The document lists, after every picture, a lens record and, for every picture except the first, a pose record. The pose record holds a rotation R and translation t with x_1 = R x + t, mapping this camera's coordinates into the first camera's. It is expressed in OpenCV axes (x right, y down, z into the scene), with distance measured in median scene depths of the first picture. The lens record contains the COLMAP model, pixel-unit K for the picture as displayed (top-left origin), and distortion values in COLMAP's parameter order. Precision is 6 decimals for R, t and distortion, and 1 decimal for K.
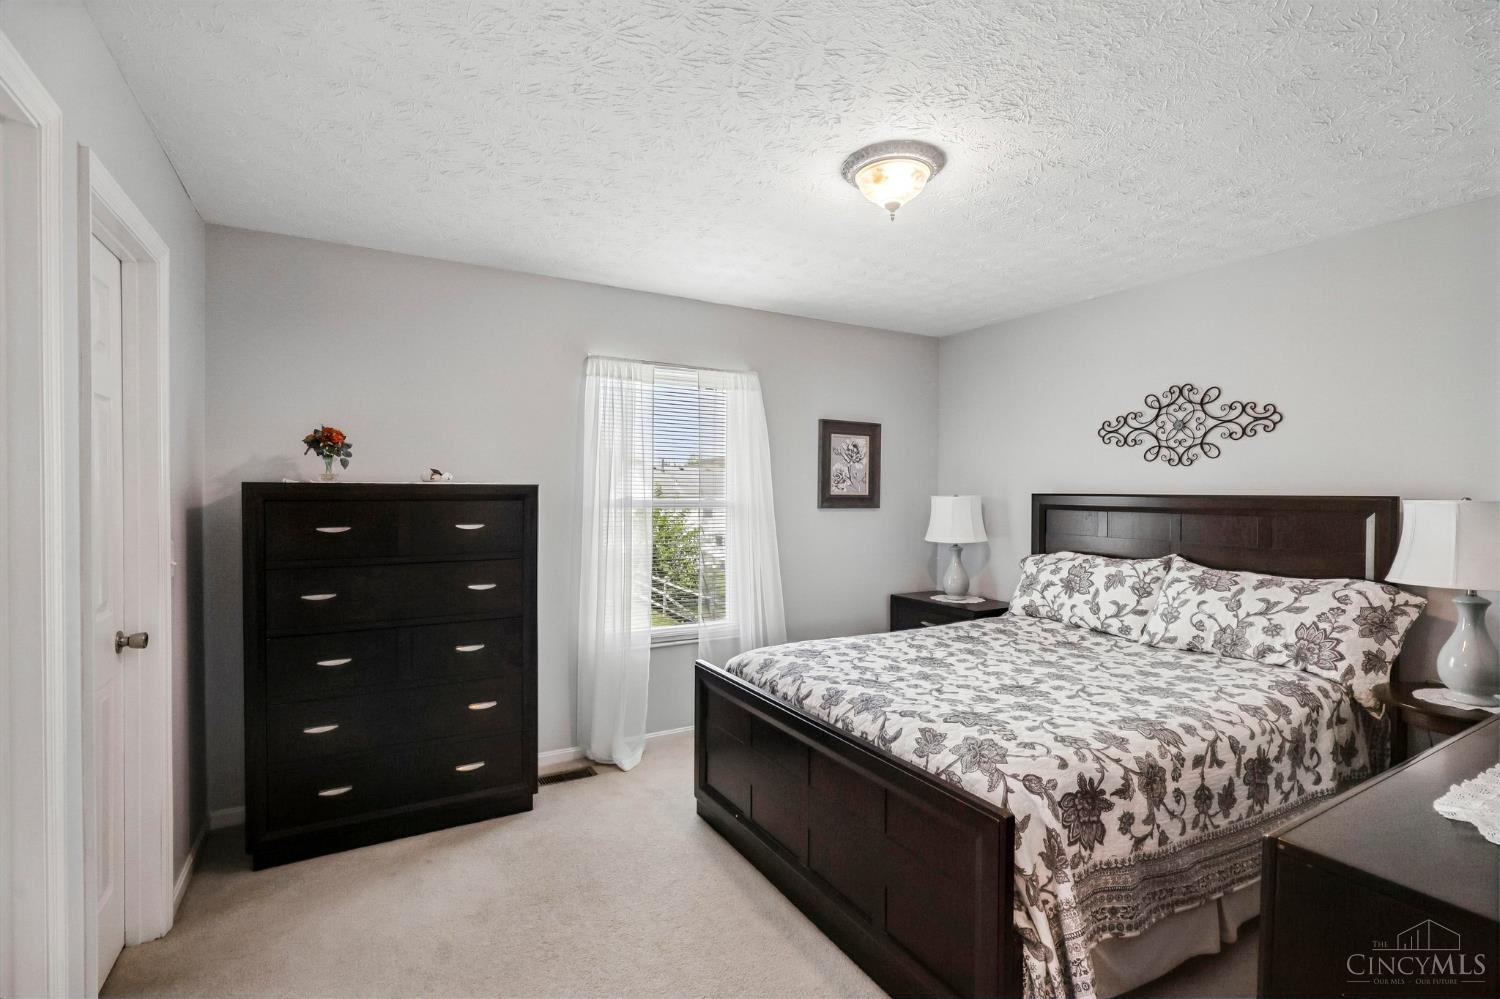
lens RADIAL K [[685.9, 0, 752.5], [0, 685.9, 502.8], [0, 0, 1]] dist [-0.002225, 0.000442]
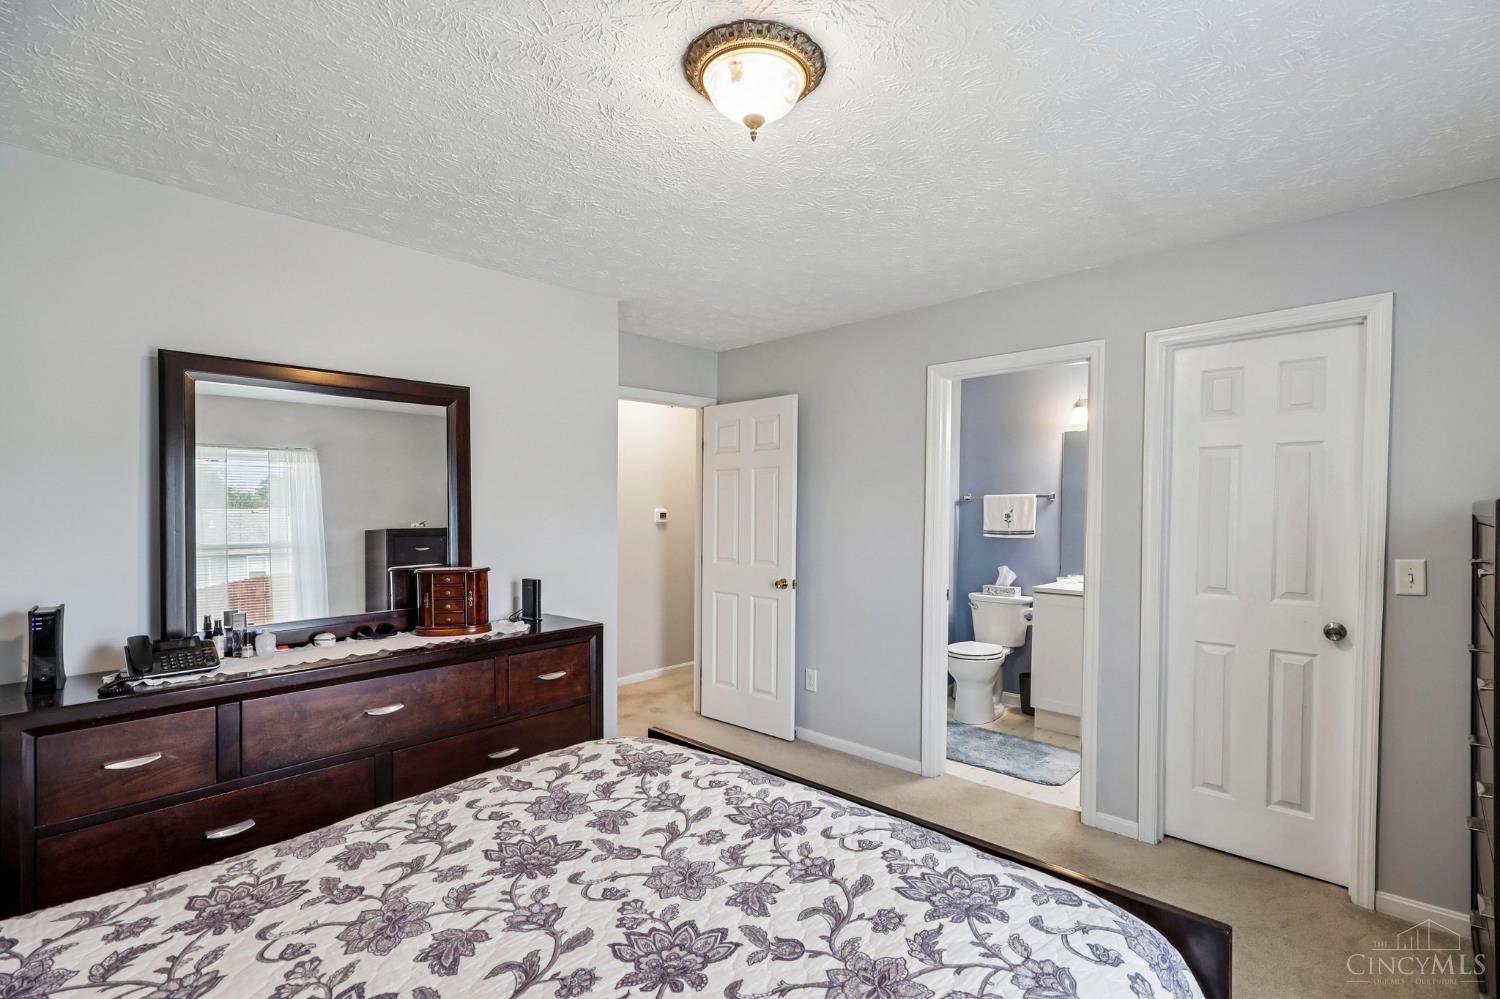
lens RADIAL K [[685.9, 0, 752.5], [0, 685.9, 502.8], [0, 0, 1]] dist [-0.002225, 0.000442]
pose [[-0.961492, -0.002657, -0.274821, 0.273984], [-0.003723, 0.999987, 0.003357, -0.018979], [0.274809, 0.004251, -0.961489, 1.183251]]
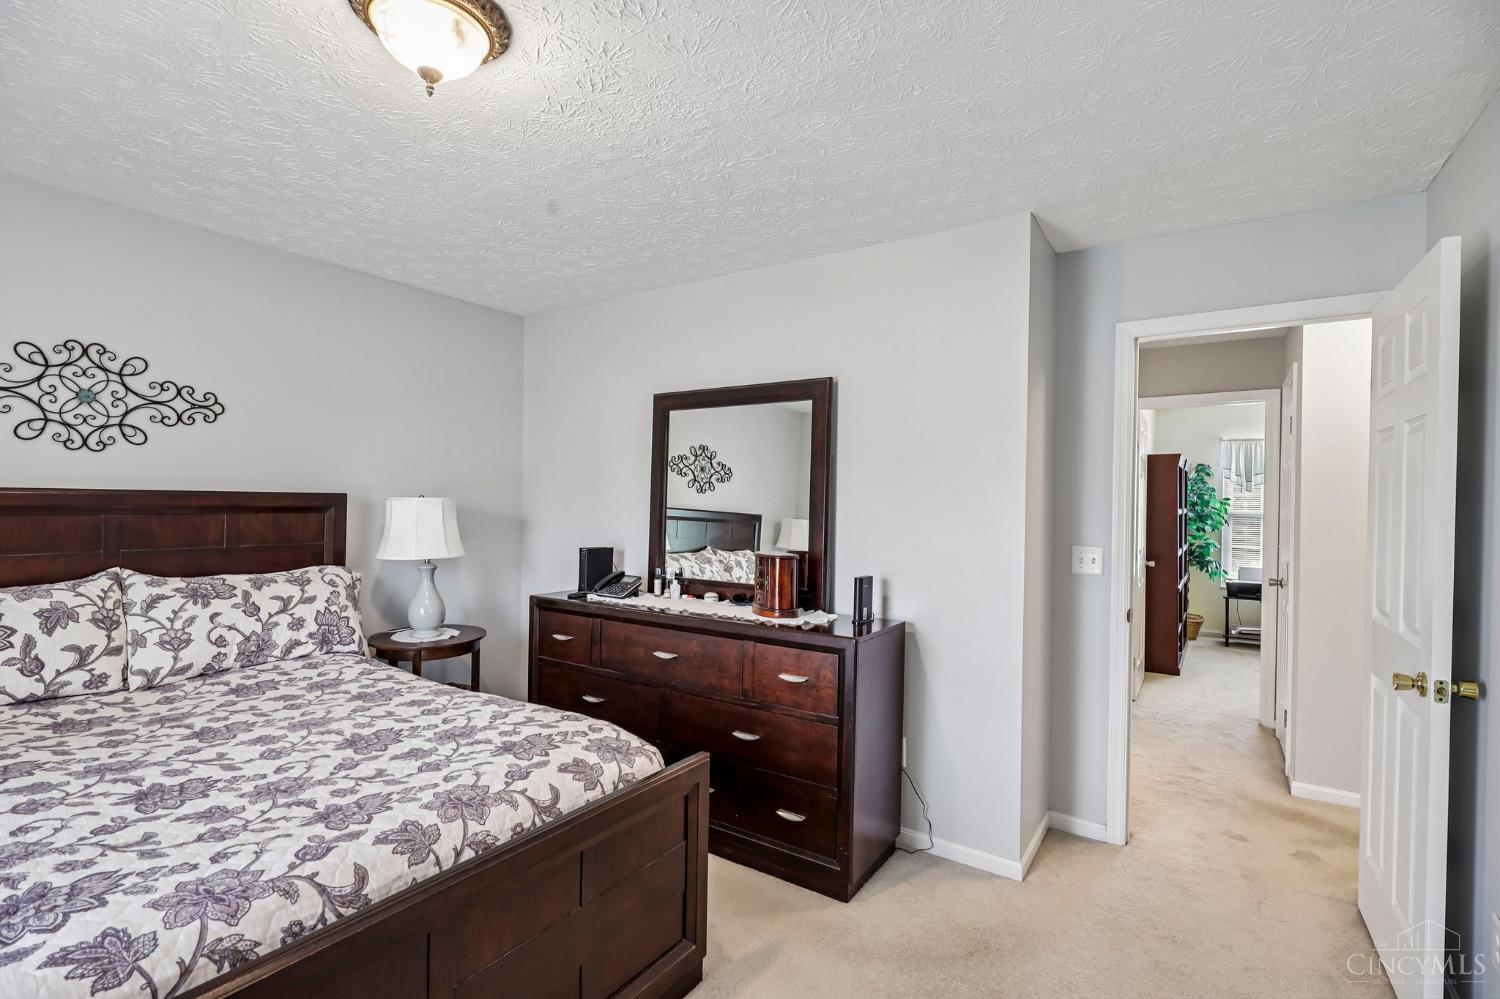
lens RADIAL K [[685.9, 0, 752.5], [0, 685.9, 502.8], [0, 0, 1]] dist [-0.002225, 0.000442]
pose [[-0.434054, -0.019687, 0.900672, -0.382529], [-0.006366, 0.999803, 0.018786, -0.016059], [-0.900864, 0.002420, -0.434094, 0.698002]]
